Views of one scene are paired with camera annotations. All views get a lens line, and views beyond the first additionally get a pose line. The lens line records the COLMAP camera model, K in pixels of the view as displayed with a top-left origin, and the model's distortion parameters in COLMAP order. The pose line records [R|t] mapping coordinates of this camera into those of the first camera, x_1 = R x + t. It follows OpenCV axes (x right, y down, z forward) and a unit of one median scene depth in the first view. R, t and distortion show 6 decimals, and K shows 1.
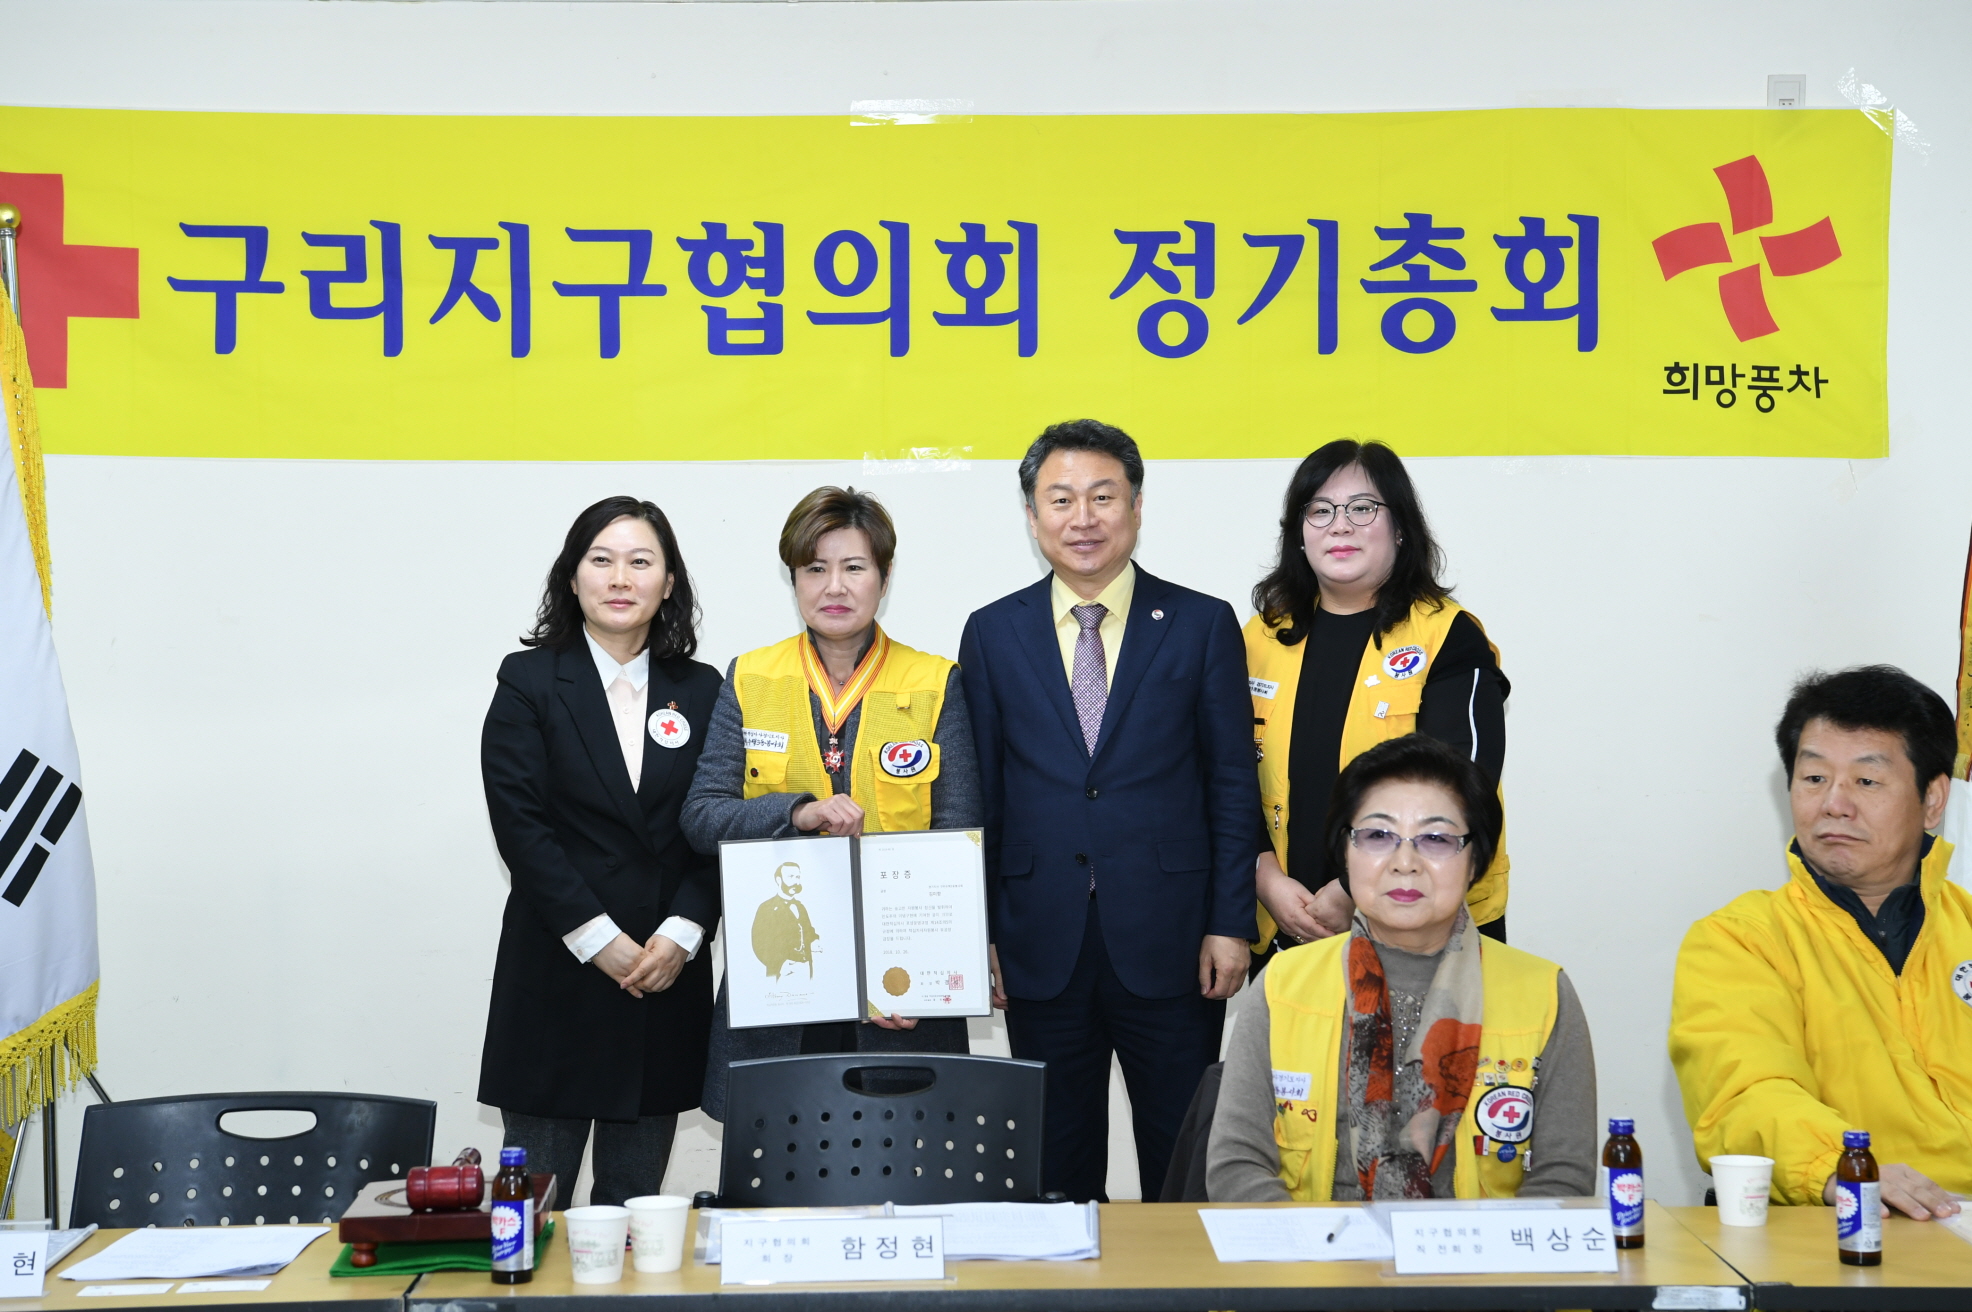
lens RADIAL K [[3690.8, 0, 981.8], [0, 3690.8, 654.1], [0, 0, 1]] dist [0.267630, 0.325508]
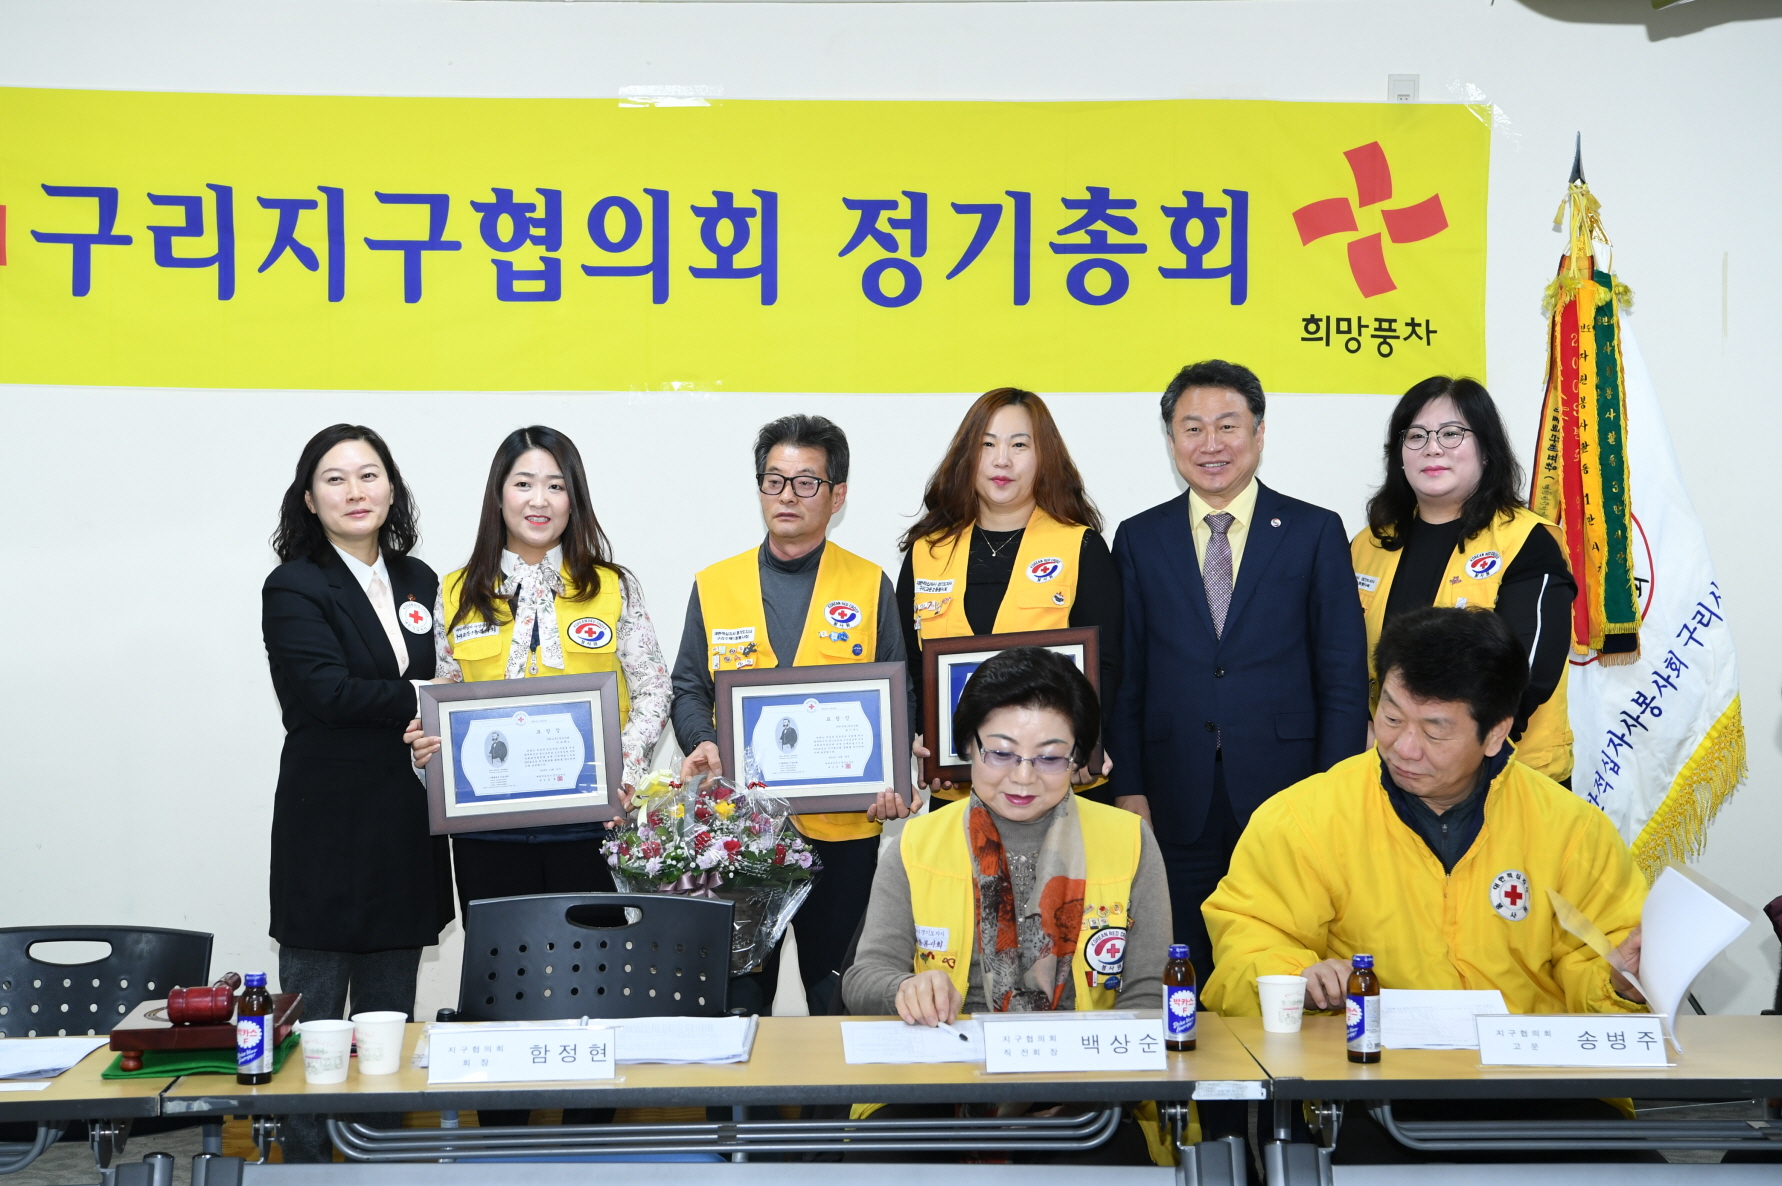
lens RADIAL K [[3194.9, 0, 891.0], [0, 3194.9, 593.0], [0, 0, 1]] dist [0.241770, 0.318891]
pose [[0.999767, 0.004512, 0.021103, 0.030229], [-0.004806, 0.999892, 0.013870, -0.002808], [-0.021038, -0.013968, 0.999681, -0.025361]]
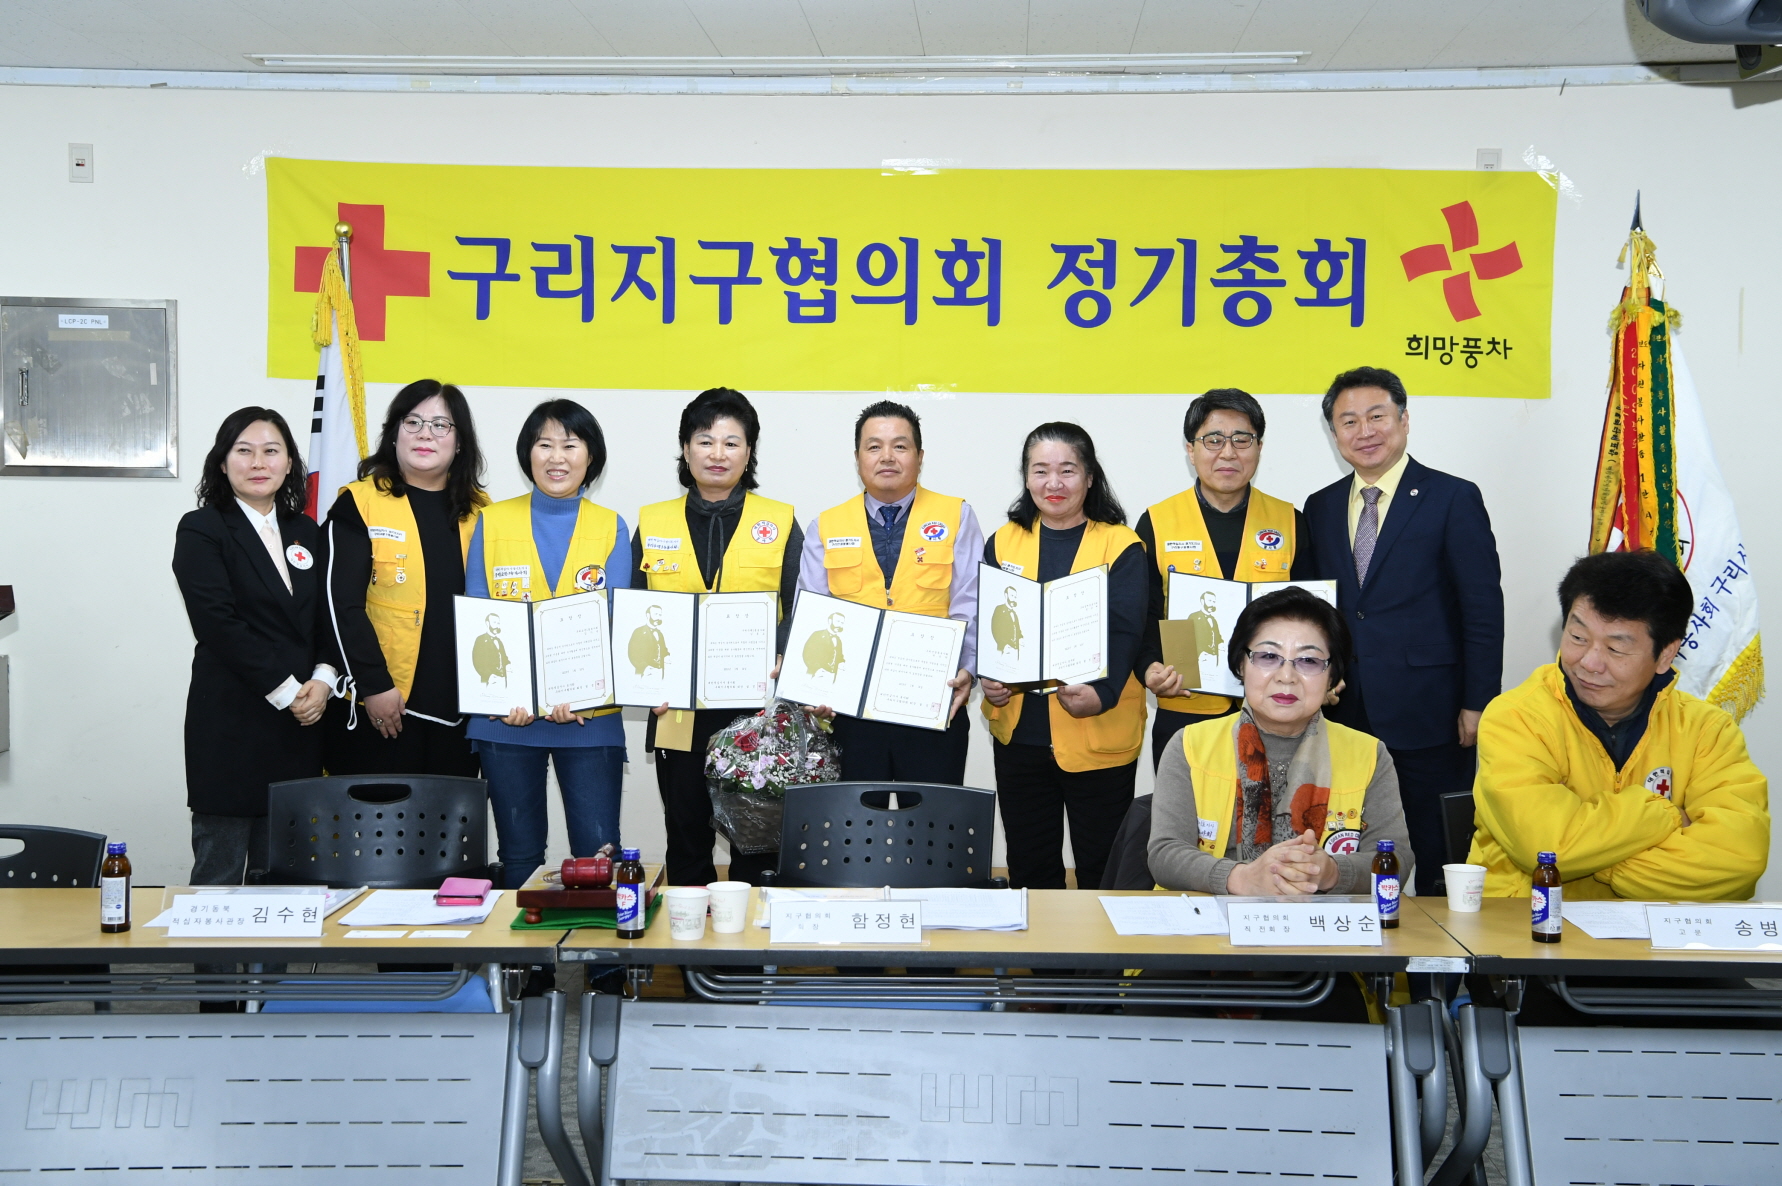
lens RADIAL K [[2212.9, 0, 891.0], [0, 2212.9, 593.0], [0, 0, 1]] dist [0.096468, 0.161700]
pose [[0.999293, 0.015394, -0.034292, 0.003067], [-0.014210, 0.999303, 0.034519, -0.000192], [0.034799, -0.034007, 0.998816, 0.068334]]
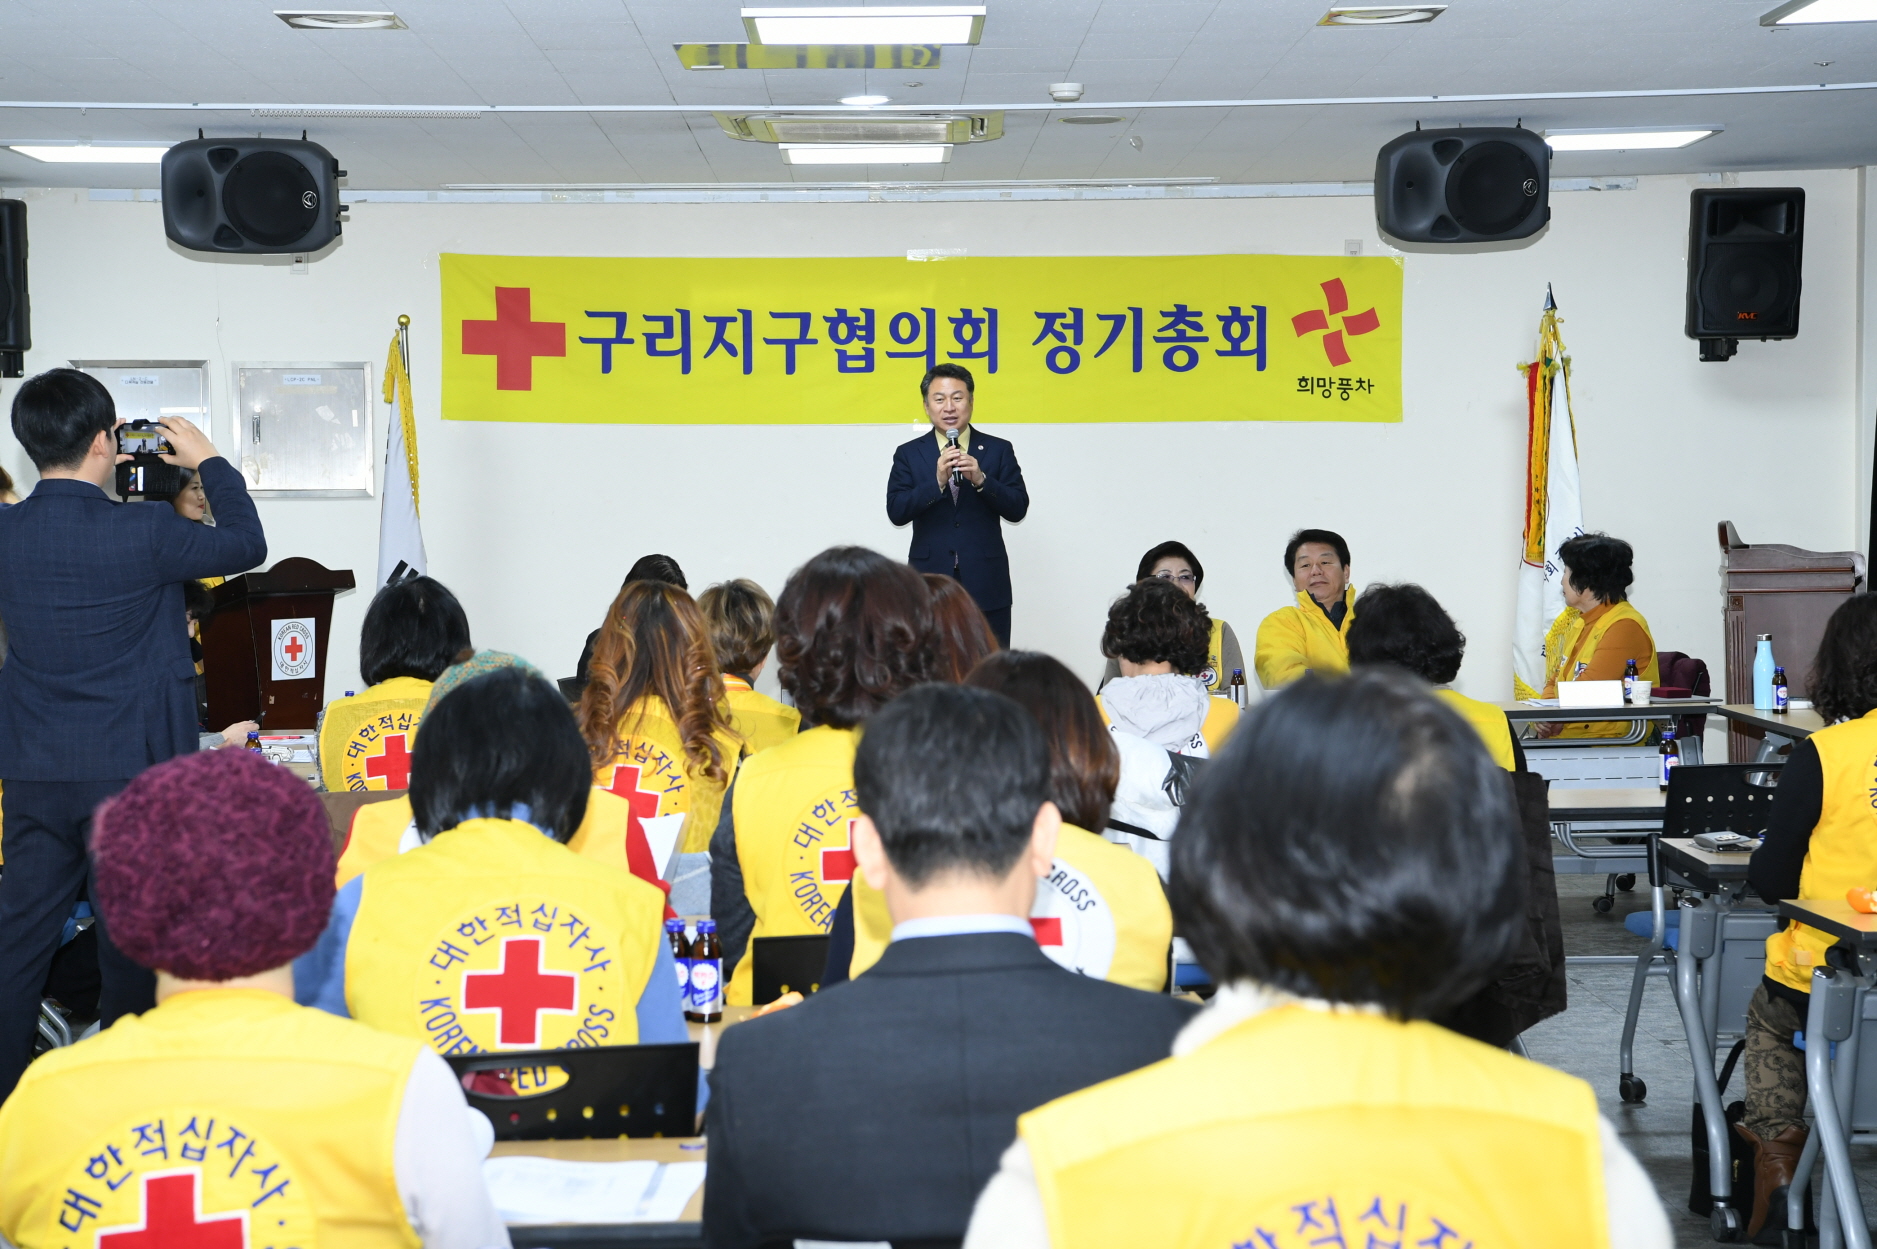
lens RADIAL K [[3513.0, 0, 934.5], [0, 3513.0, 622.7], [0, 0, 1]] dist [0.267630, 0.325508]
pose [[0.999441, -0.003901, 0.033197, -0.086063], [0.002807, 0.999454, 0.032930, -0.006004], [-0.033307, -0.032818, 0.998906, -0.968653]]
